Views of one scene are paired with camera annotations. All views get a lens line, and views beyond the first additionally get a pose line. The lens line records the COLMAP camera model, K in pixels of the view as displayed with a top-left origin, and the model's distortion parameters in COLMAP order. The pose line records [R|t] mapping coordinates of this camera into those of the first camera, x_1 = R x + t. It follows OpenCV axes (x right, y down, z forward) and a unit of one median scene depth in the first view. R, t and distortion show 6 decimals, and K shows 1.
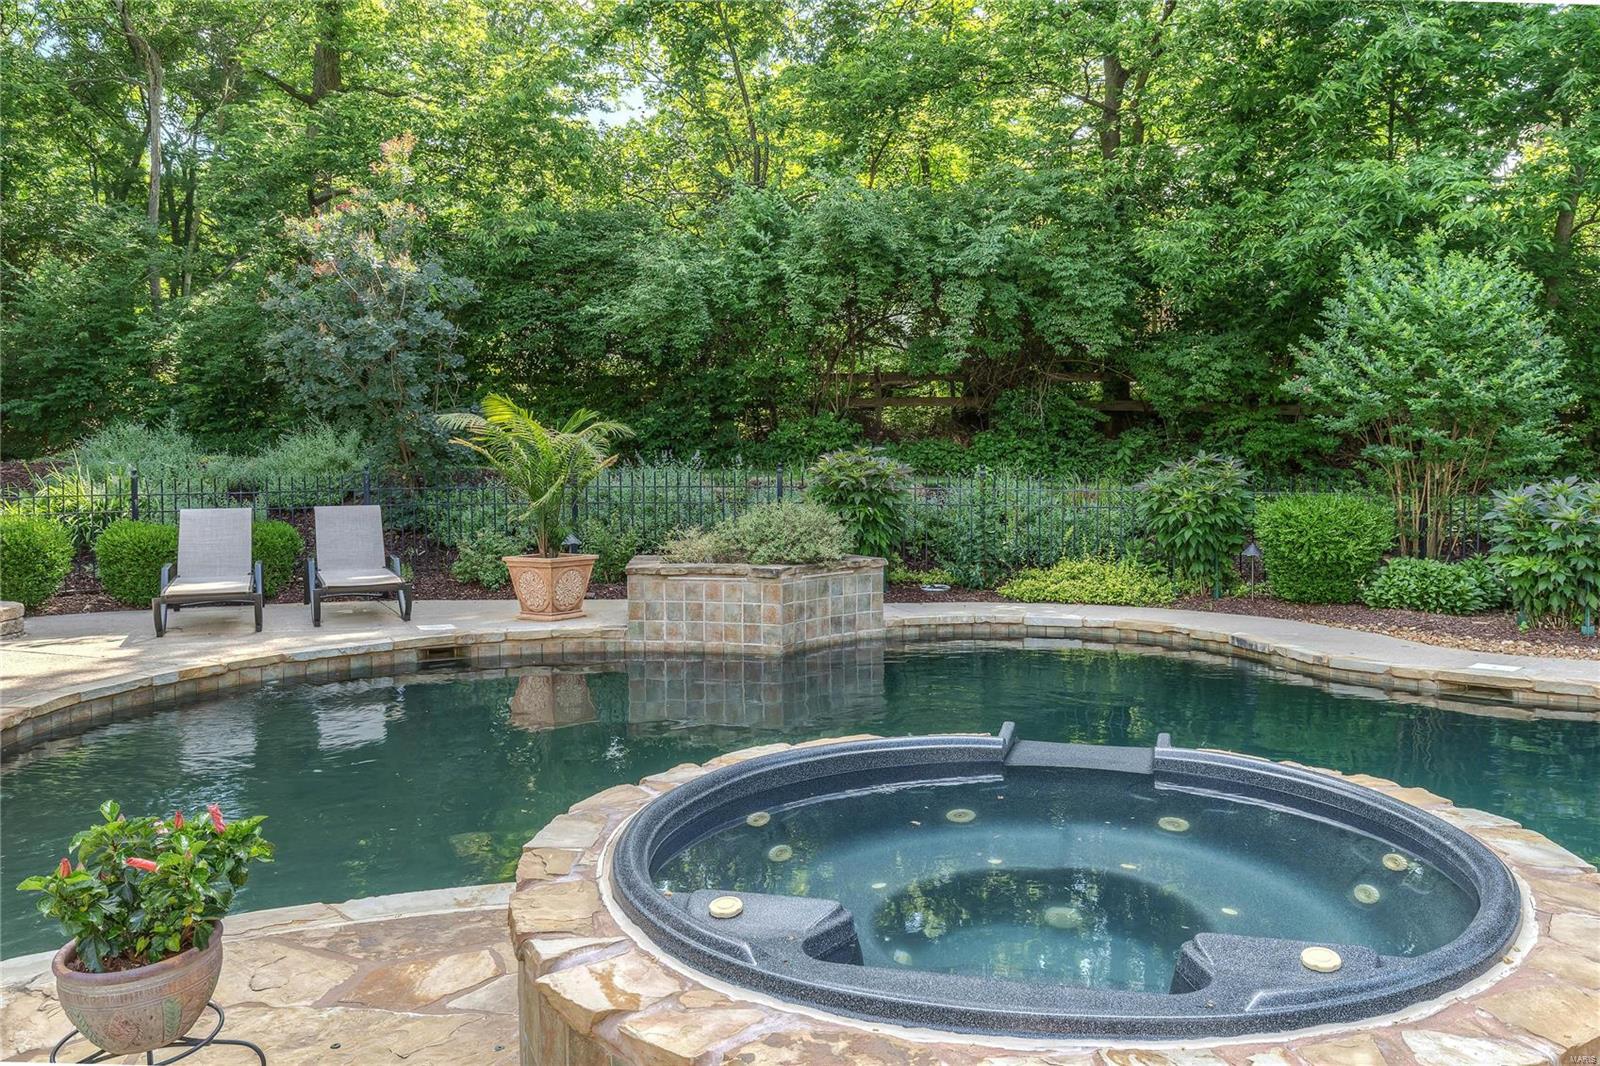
lens RADIAL K [[1222.7, 0, 799.0], [0, 1222.7, 531.2], [0, 0, 1]] dist [-0.003025, 0.000815]
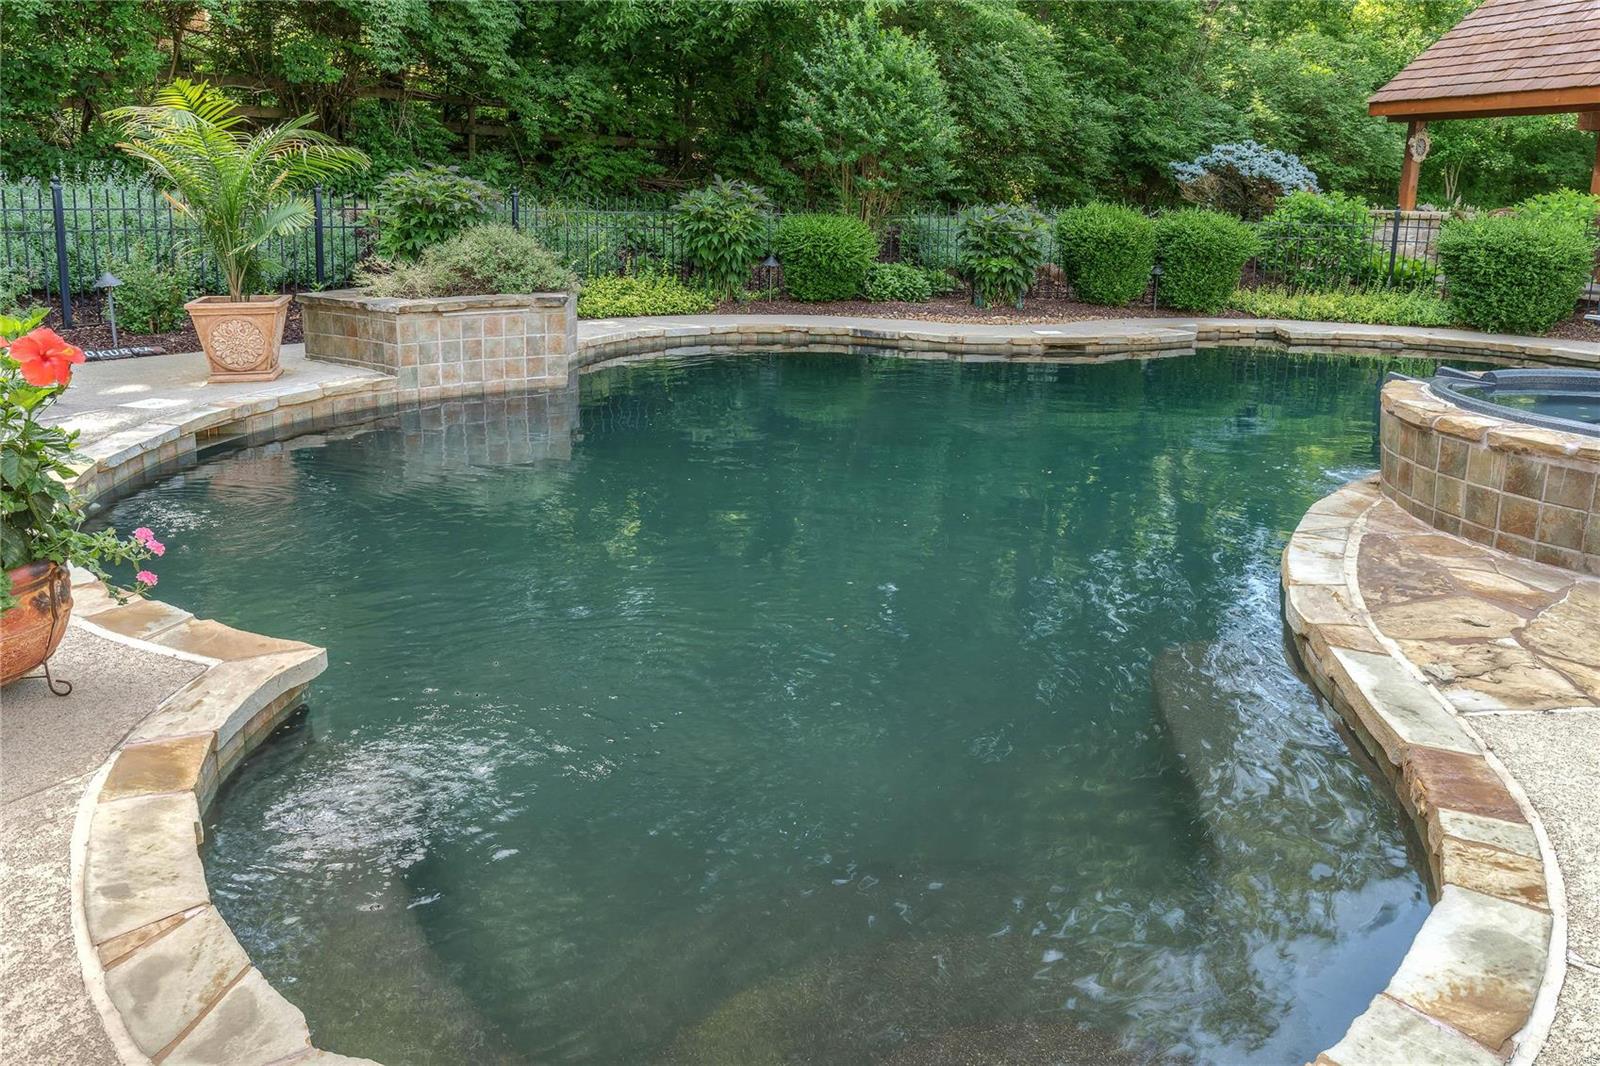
lens RADIAL K [[1097.0, 0, 799.1], [0, 1097.0, 531.2], [0, 0, 1]] dist [-0.006405, -0.000630]
pose [[0.659019, -0.212876, 0.721372, -0.545902], [0.026312, 0.965049, 0.260747, -0.011366], [-0.751666, -0.152856, 0.641586, 0.261459]]
